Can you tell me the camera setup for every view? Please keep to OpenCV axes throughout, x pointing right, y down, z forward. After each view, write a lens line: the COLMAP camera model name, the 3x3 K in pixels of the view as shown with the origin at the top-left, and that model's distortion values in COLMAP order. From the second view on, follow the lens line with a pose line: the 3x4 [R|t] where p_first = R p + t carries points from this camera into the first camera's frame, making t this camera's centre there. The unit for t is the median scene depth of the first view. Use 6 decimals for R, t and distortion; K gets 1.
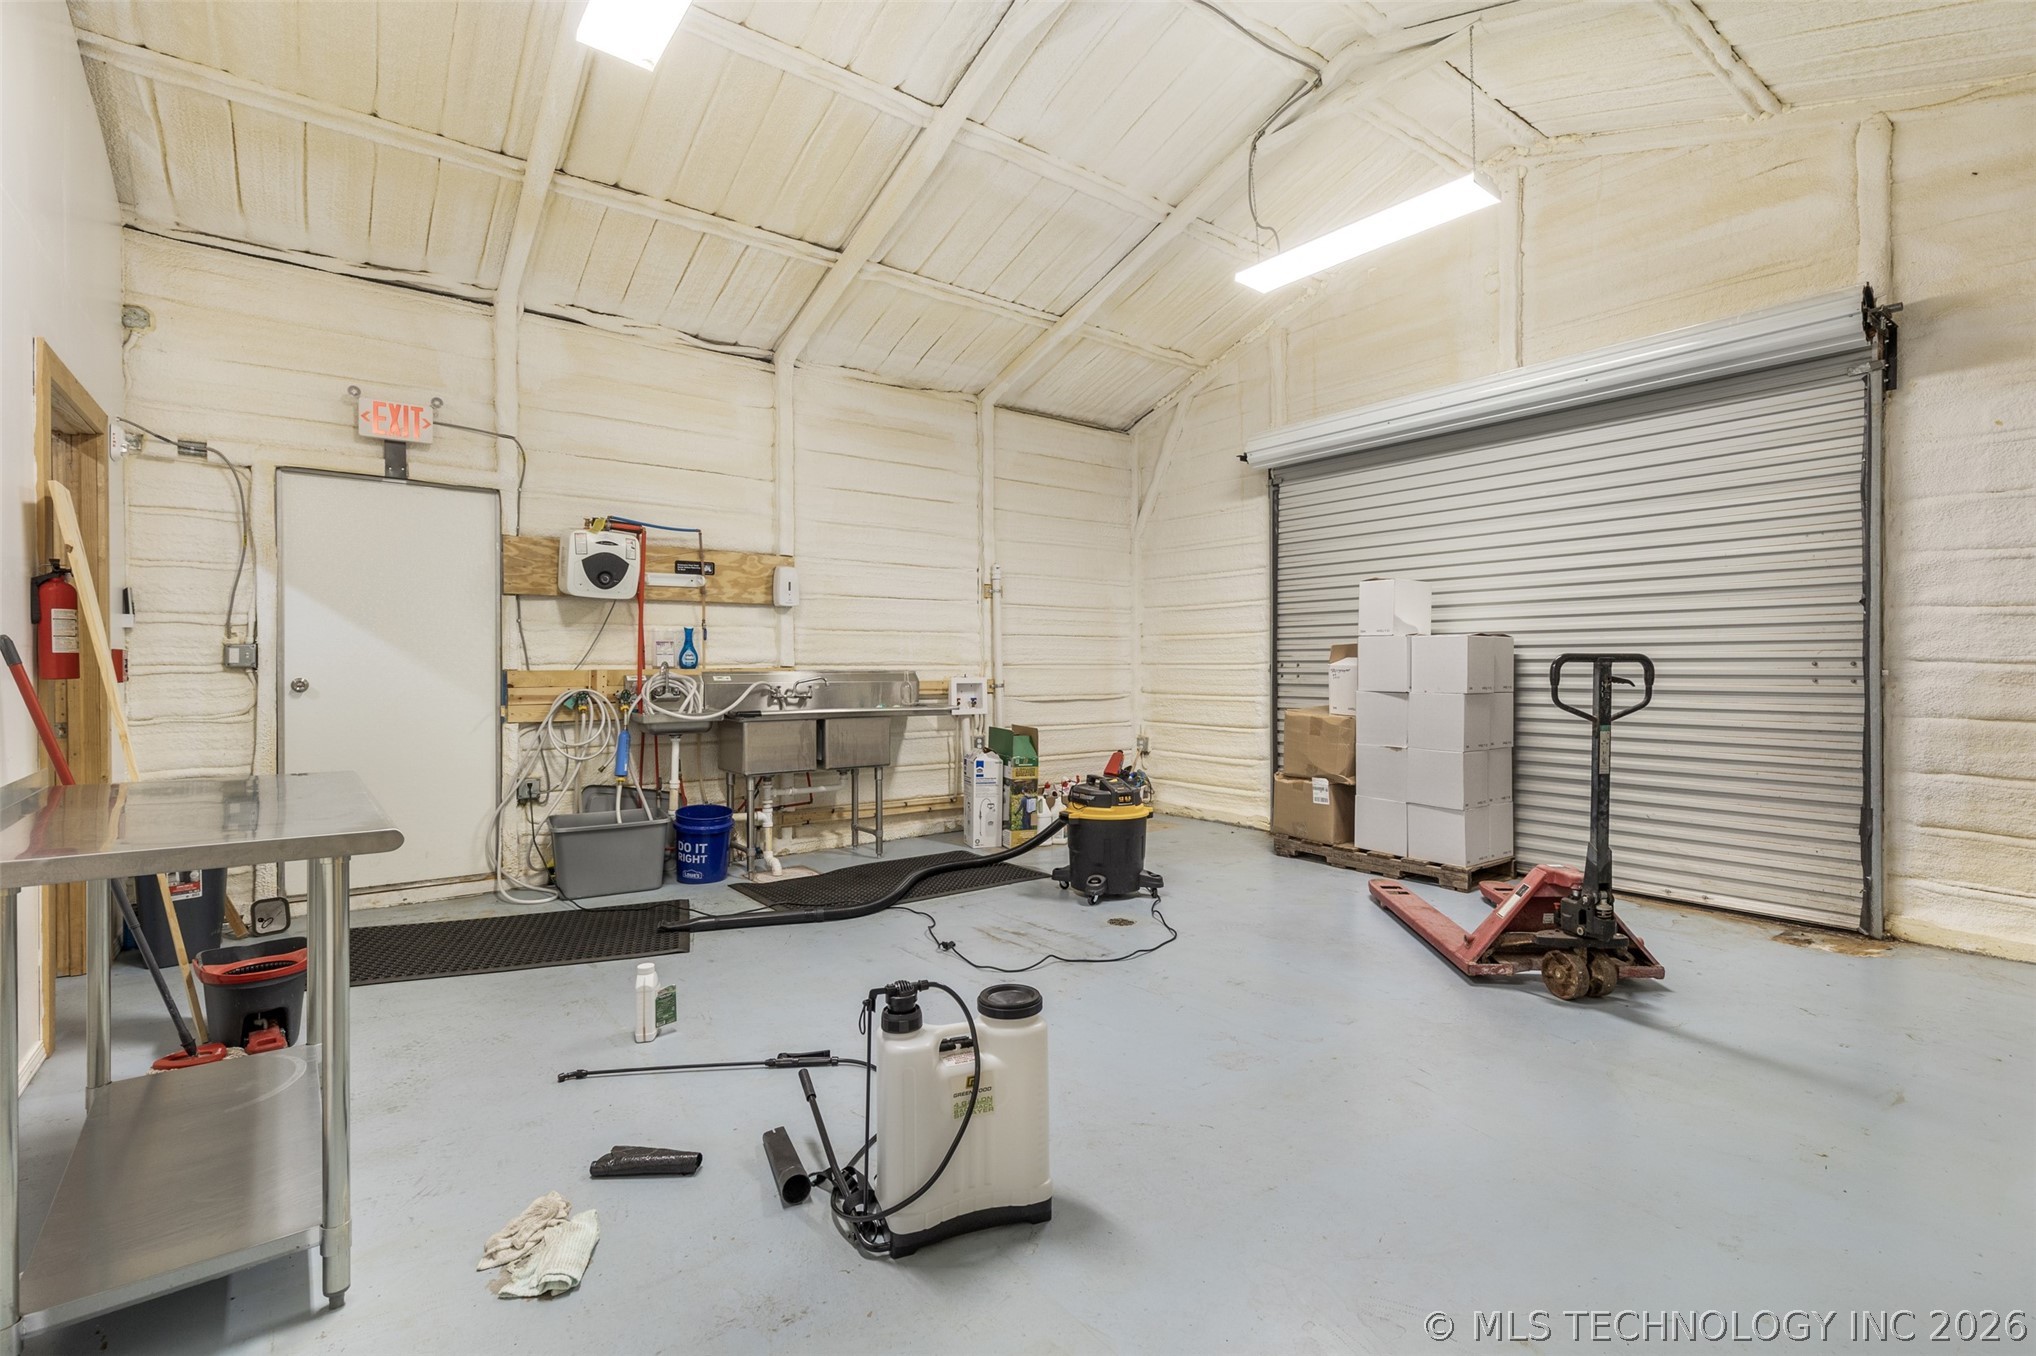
lens RADIAL K [[925.6, 0, 1030.0], [0, 925.6, 674.3], [0, 0, 1]] dist [0.004955, -0.001949]
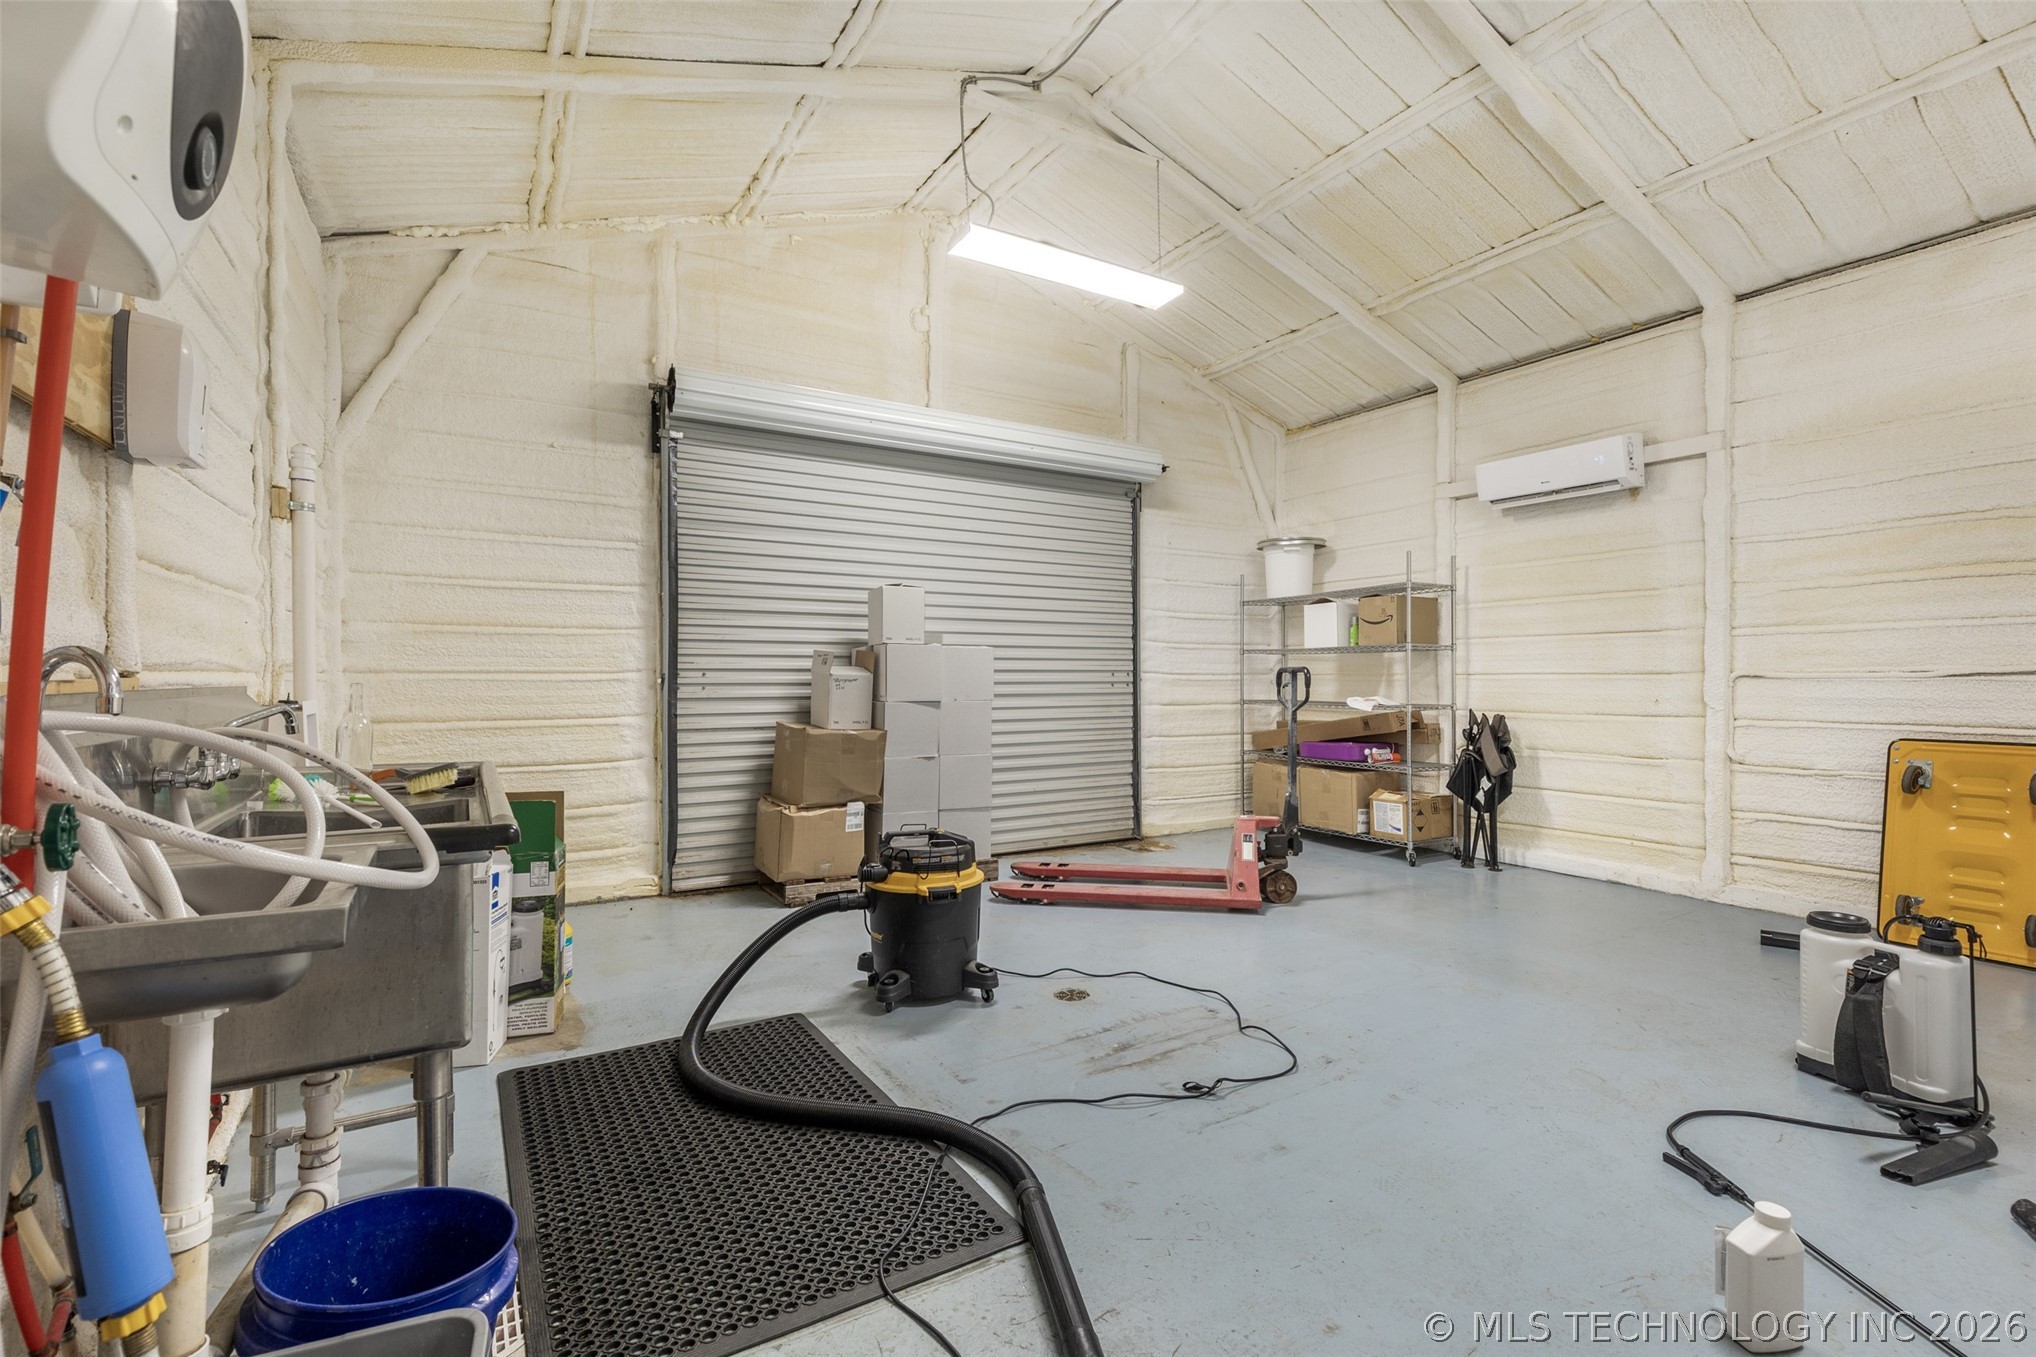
lens RADIAL K [[925.6, 0, 1023.9], [0, 925.6, 671.4], [0, 0, 1]] dist [0.004955, -0.001949]
pose [[0.106066, 0.006523, 0.994338, -0.555236], [0.009681, 0.999924, -0.007592, -0.004323], [-0.994312, 0.010431, 0.105995, 0.755526]]
